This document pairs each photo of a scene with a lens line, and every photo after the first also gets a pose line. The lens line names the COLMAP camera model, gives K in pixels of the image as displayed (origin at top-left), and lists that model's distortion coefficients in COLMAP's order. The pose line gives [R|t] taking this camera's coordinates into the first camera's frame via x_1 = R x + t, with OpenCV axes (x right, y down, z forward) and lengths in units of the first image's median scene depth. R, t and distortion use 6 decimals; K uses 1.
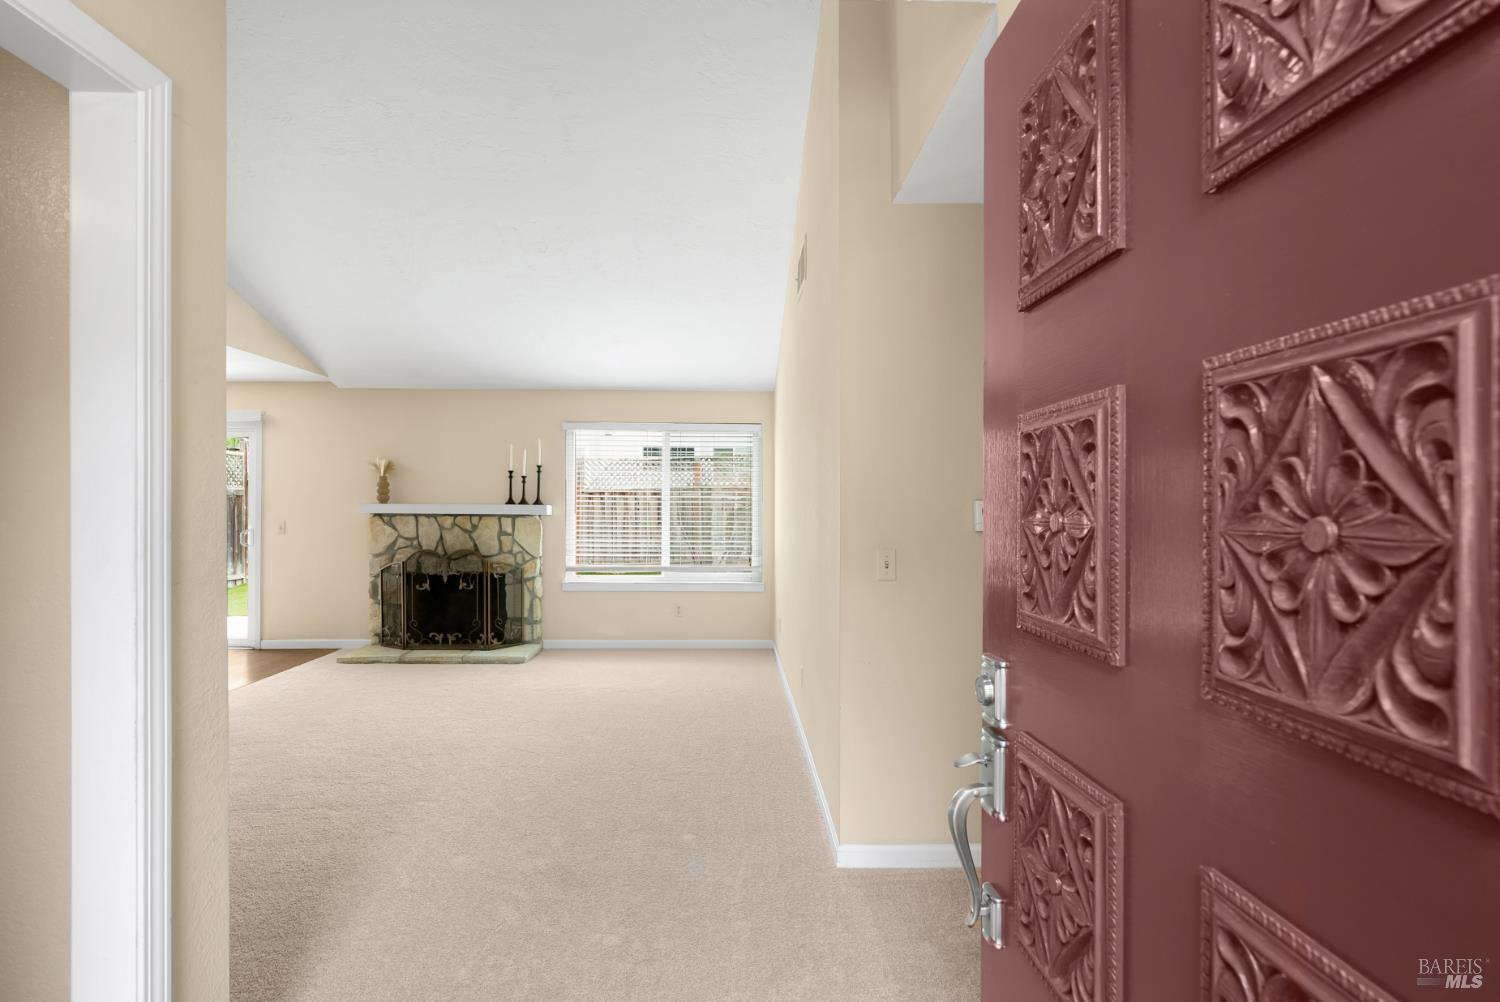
lens RADIAL K [[683.5, 0, 746.6], [0, 683.5, 485.3], [0, 0, 1]] dist [-0.001814, 0.000445]
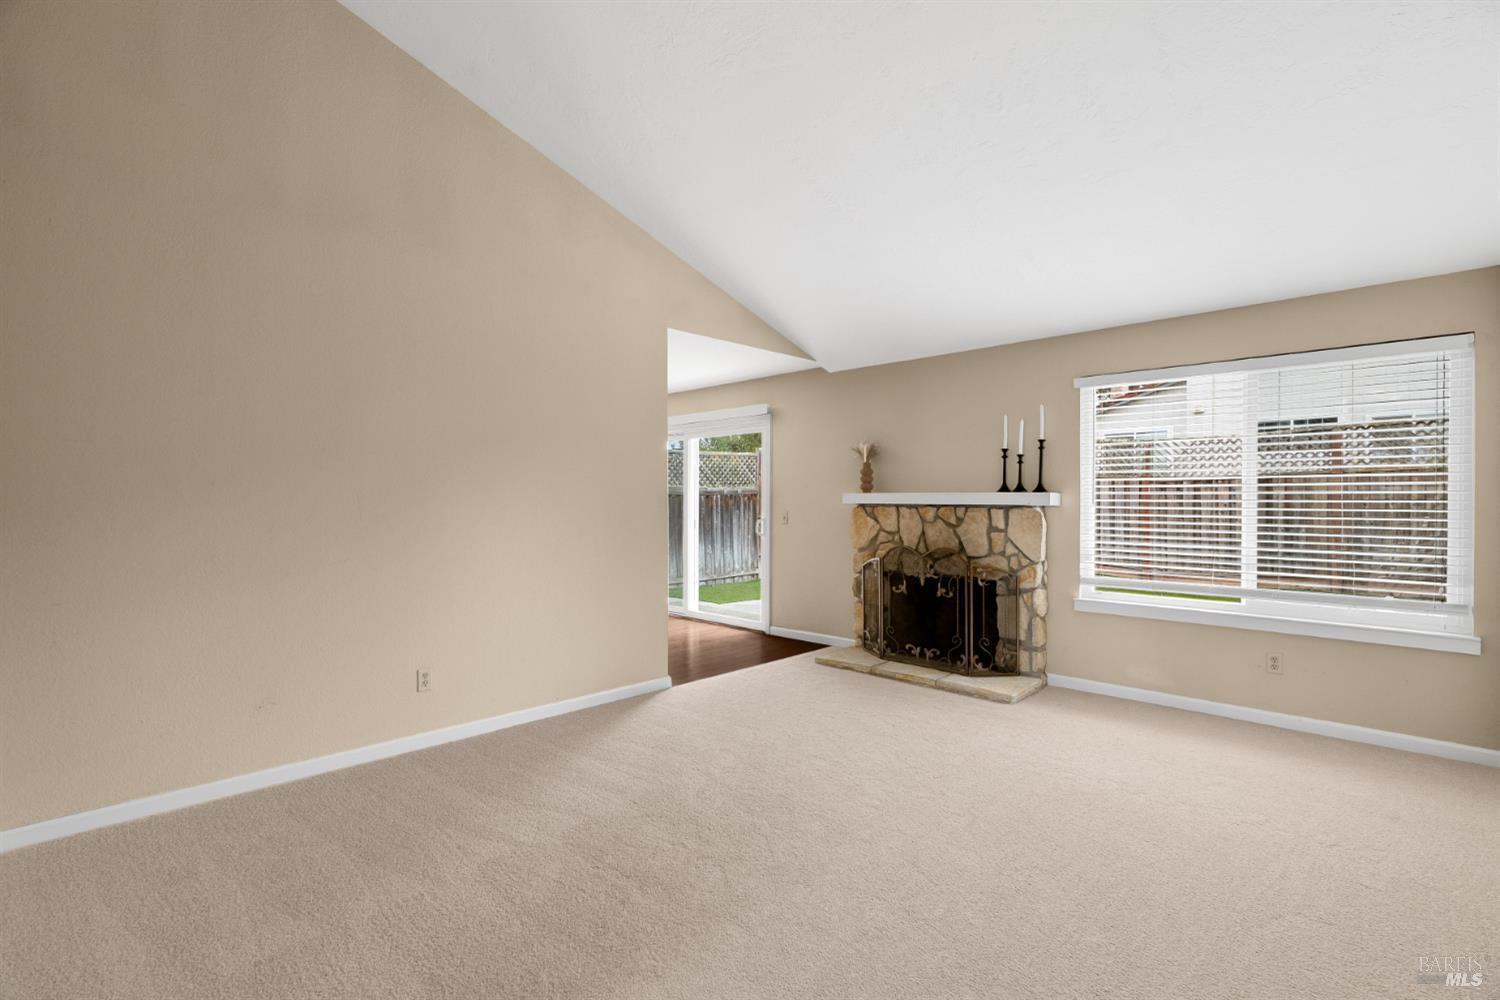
lens RADIAL K [[682.0, 0, 749.7], [0, 682.0, 504.9], [0, 0, 1]] dist [-0.003632, -0.000262]
pose [[0.699969, 0.000701, -0.714173, 0.005273], [0.024177, 0.999403, 0.024677, 0.016561], [0.713763, -0.034540, 0.699535, 0.258152]]
